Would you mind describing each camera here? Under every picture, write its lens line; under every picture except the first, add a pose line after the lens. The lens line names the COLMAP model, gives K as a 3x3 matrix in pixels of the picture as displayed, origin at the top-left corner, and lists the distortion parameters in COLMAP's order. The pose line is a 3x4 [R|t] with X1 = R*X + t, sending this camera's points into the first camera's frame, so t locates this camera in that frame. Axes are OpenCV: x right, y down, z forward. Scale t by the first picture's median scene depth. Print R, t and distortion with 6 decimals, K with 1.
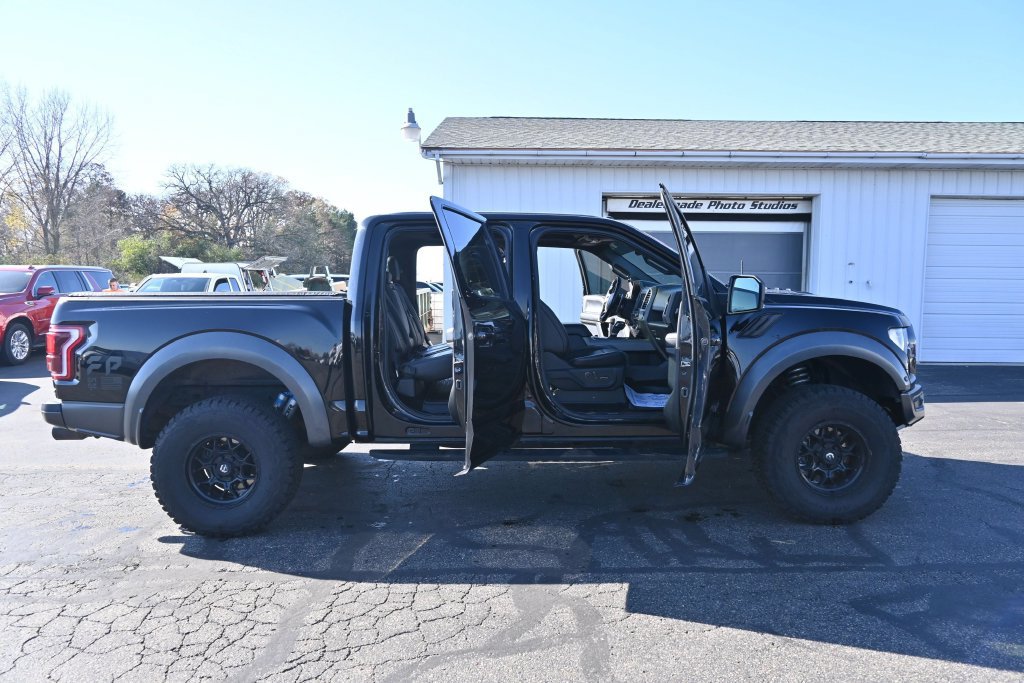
lens RADIAL K [[693.0, 0, 510.7], [0, 693.0, 336.7], [0, 0, 1]] dist [-0.002946, -0.003489]
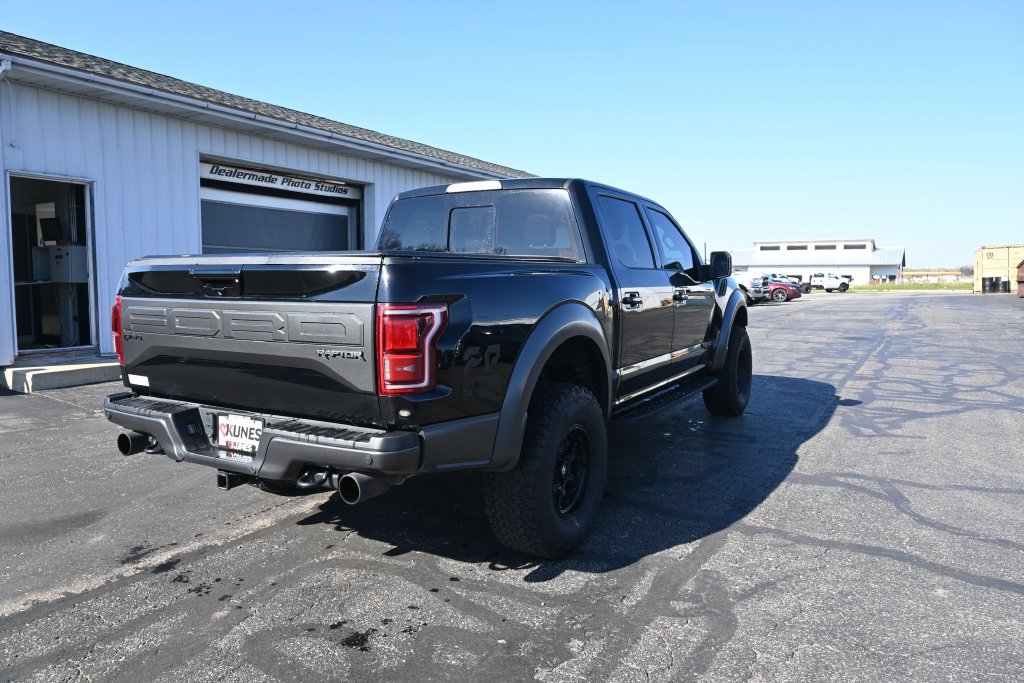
lens RADIAL K [[693.0, 0, 510.7], [0, 693.0, 336.7], [0, 0, 1]] dist [-0.002946, -0.003489]
pose [[0.521024, -0.074078, 0.850322, -1.102999], [0.055049, 0.997069, 0.053132, -0.014160], [-0.851765, 0.019126, 0.523574, 0.603672]]
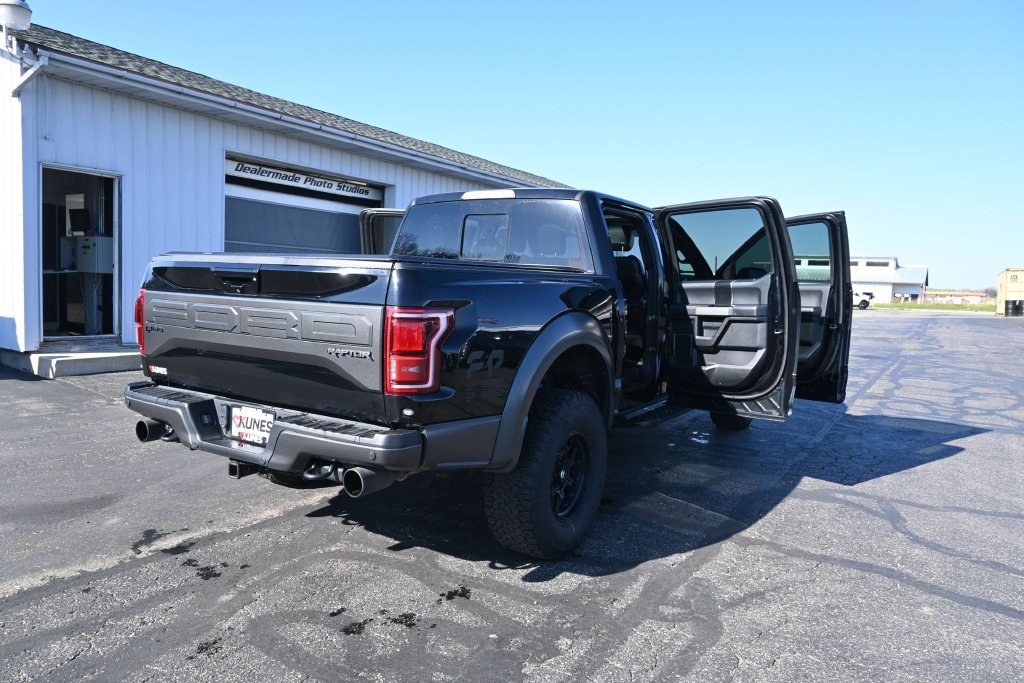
lens RADIAL K [[693.0, 0, 510.7], [0, 693.0, 336.7], [0, 0, 1]] dist [-0.002946, -0.003489]
pose [[0.542996, -0.048190, 0.838352, -1.117386], [0.017501, 0.998785, 0.046077, -0.016825], [-0.839553, -0.010348, 0.543179, 0.580161]]
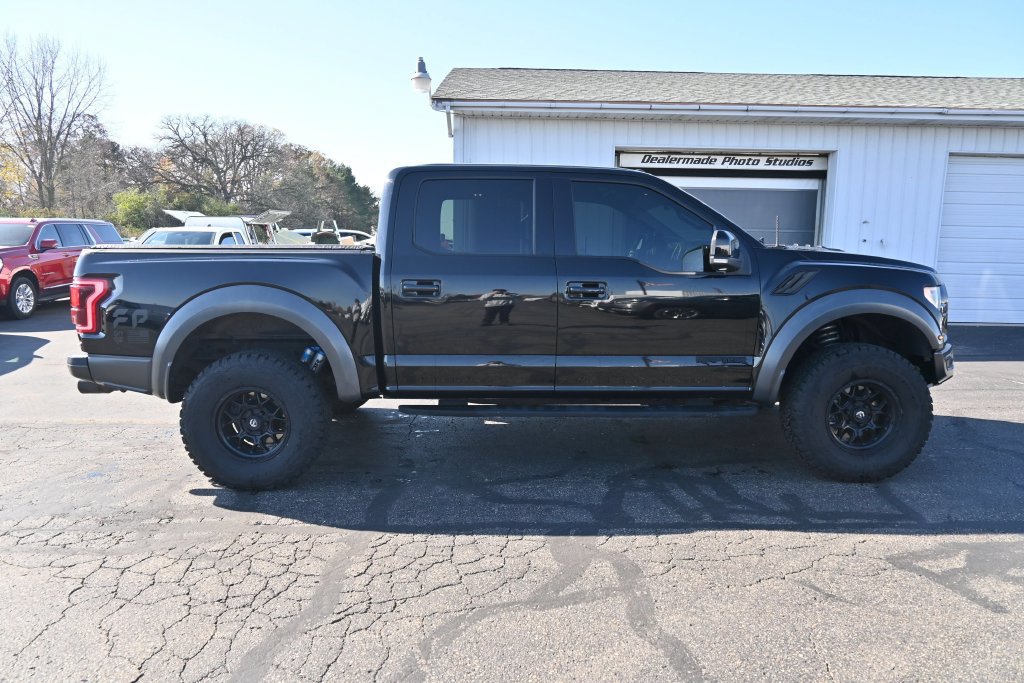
lens RADIAL K [[693.0, 0, 510.7], [0, 693.0, 336.7], [0, 0, 1]] dist [-0.002946, -0.003489]
pose [[0.999972, 0.006793, 0.003097, -0.046400], [-0.006969, 0.998100, 0.061212, 0.002865], [-0.002675, -0.061232, 0.998120, 0.011471]]
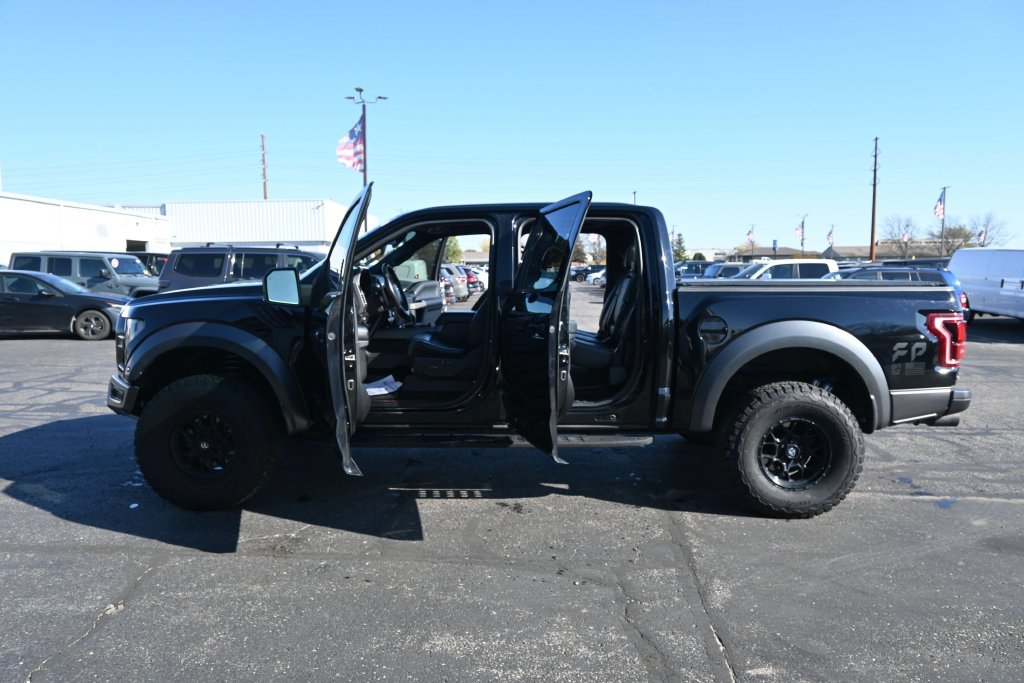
lens RADIAL K [[694.9, 0, 511.8], [0, 694.9, 336.5], [0, 0, 1]] dist [-0.003542, -0.001115]
pose [[-0.999675, 0.000677, 0.025498, -0.027825], [0.004736, 0.987197, 0.159437, -0.175206], [-0.025064, 0.159506, -0.986879, 2.425138]]
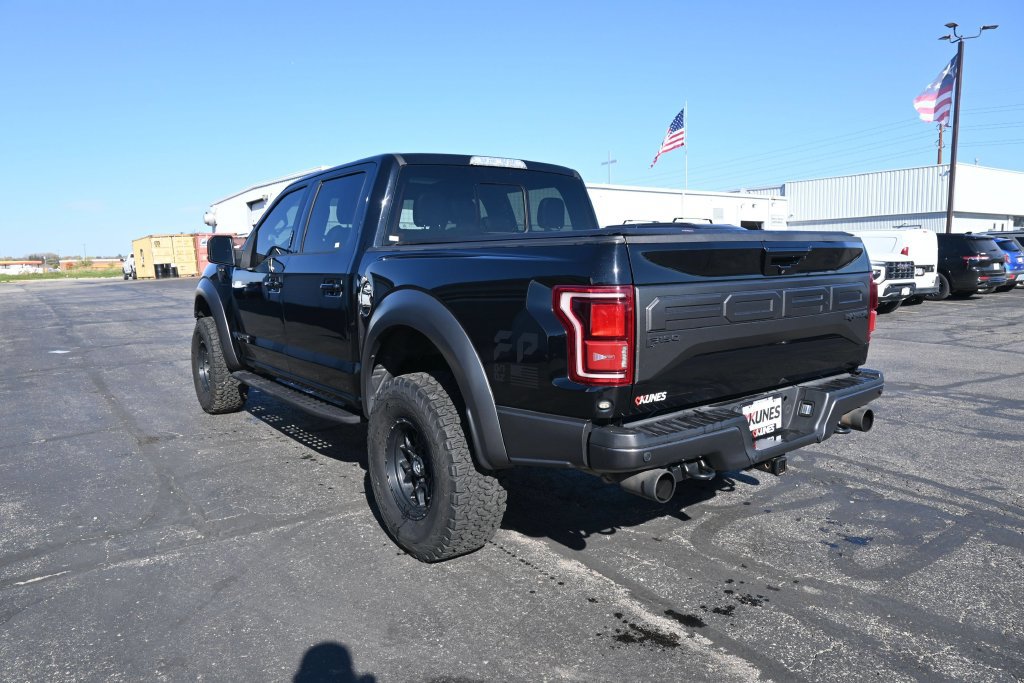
lens RADIAL K [[694.9, 0, 511.8], [0, 694.9, 336.5], [0, 0, 1]] dist [-0.003542, -0.001115]
pose [[-0.590992, -0.081670, 0.802533, -1.050658], [0.069870, 0.985940, 0.151788, -0.092443], [-0.803646, 0.145778, -0.576976, 1.780170]]
